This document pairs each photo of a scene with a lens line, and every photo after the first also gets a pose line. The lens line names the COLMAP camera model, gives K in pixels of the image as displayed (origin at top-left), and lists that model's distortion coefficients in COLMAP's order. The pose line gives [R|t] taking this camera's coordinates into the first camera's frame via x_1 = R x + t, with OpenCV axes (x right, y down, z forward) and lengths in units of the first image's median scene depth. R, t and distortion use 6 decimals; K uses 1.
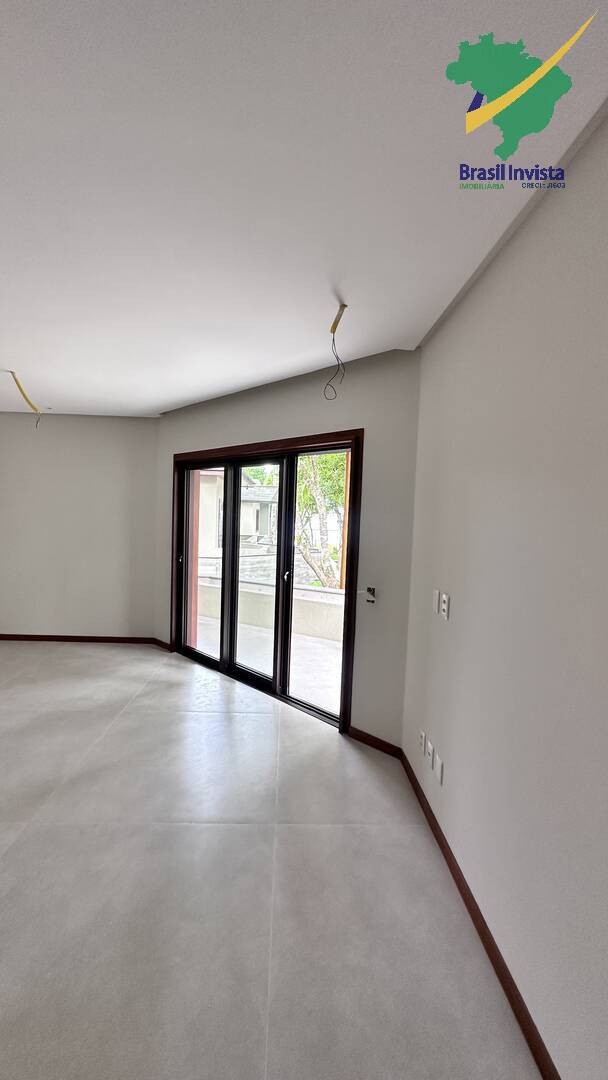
lens RADIAL K [[426.6, 0, 305.1], [0, 426.6, 542.7], [0, 0, 1]] dist [-0.000386, 0.000128]
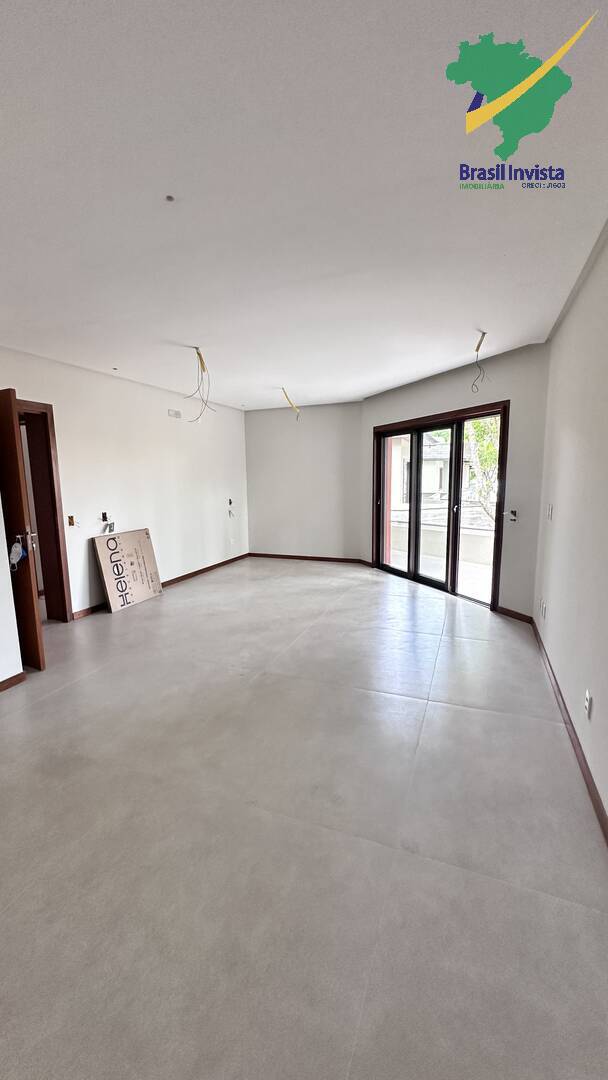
lens RADIAL K [[426.6, 0, 305.1], [0, 426.6, 542.7], [0, 0, 1]] dist [-0.000386, 0.000128]
pose [[0.912280, 0.013174, -0.409356, 0.076033], [0.023117, 0.996233, 0.083580, 0.056153], [0.408915, -0.085712, 0.908538, -0.463531]]
